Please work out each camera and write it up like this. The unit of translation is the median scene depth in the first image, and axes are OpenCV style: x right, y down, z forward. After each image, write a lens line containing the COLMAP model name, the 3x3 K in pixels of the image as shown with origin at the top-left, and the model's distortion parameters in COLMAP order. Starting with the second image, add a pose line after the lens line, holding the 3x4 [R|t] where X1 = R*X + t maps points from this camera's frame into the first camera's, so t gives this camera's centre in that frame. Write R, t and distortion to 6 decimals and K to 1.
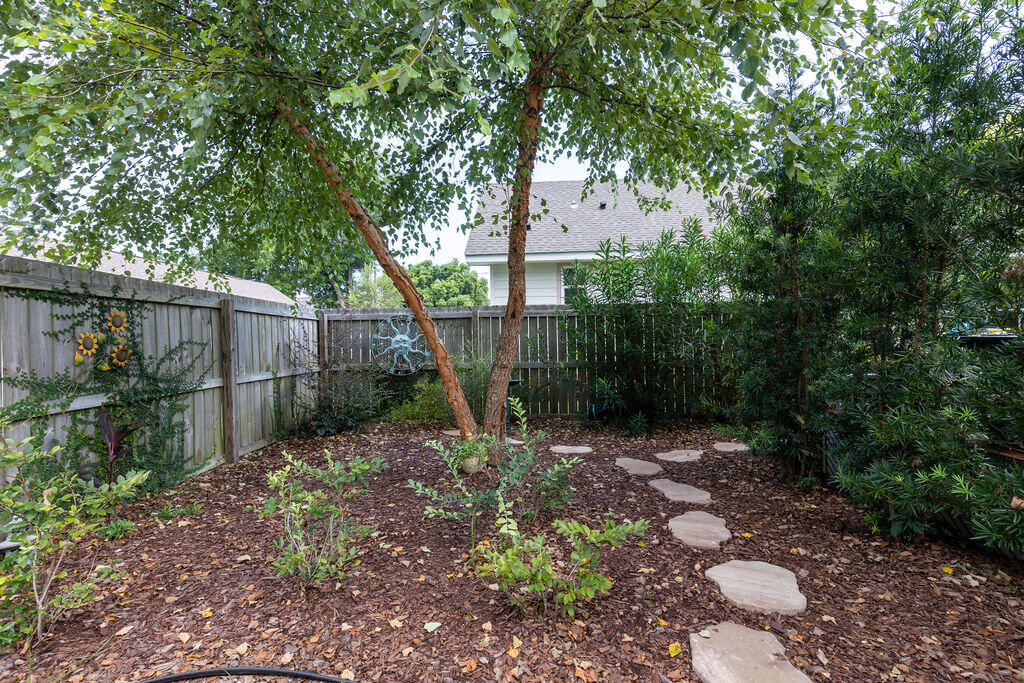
lens RADIAL K [[467.9, 0, 517.0], [0, 467.9, 339.6], [0, 0, 1]] dist [0.005900, 0.000635]
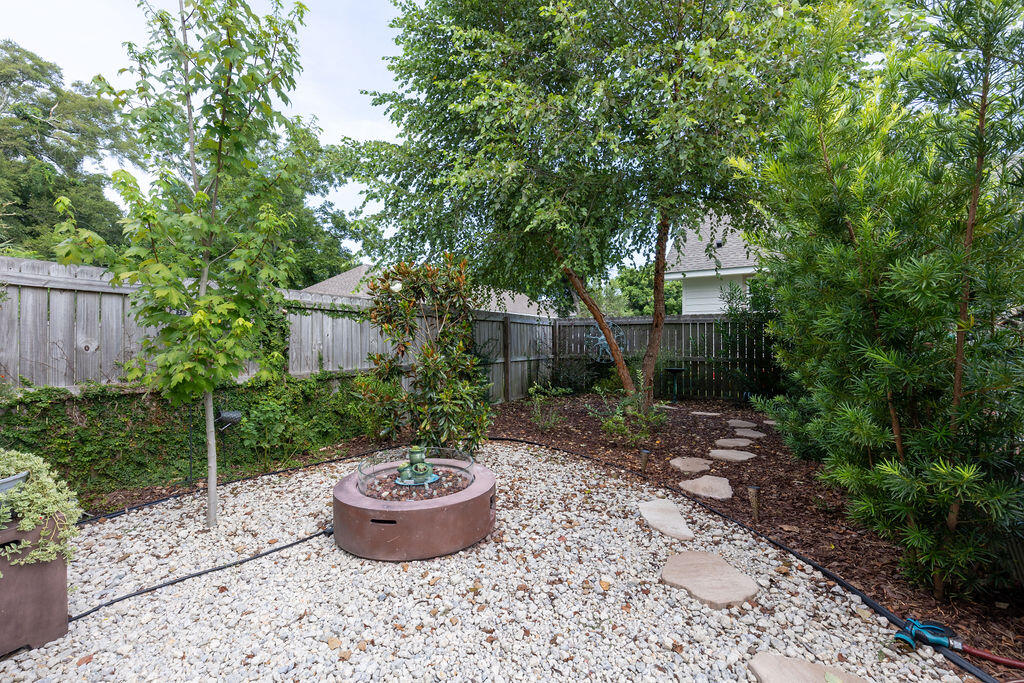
lens RADIAL K [[467.9, 0, 513.4], [0, 467.9, 340.1], [0, 0, 1]] dist [0.005900, 0.000635]
pose [[0.877386, 0.016277, -0.479509, 0.310136], [-0.014130, 0.999867, 0.008087, -0.005870], [0.479577, -0.000320, 0.877500, -0.642975]]
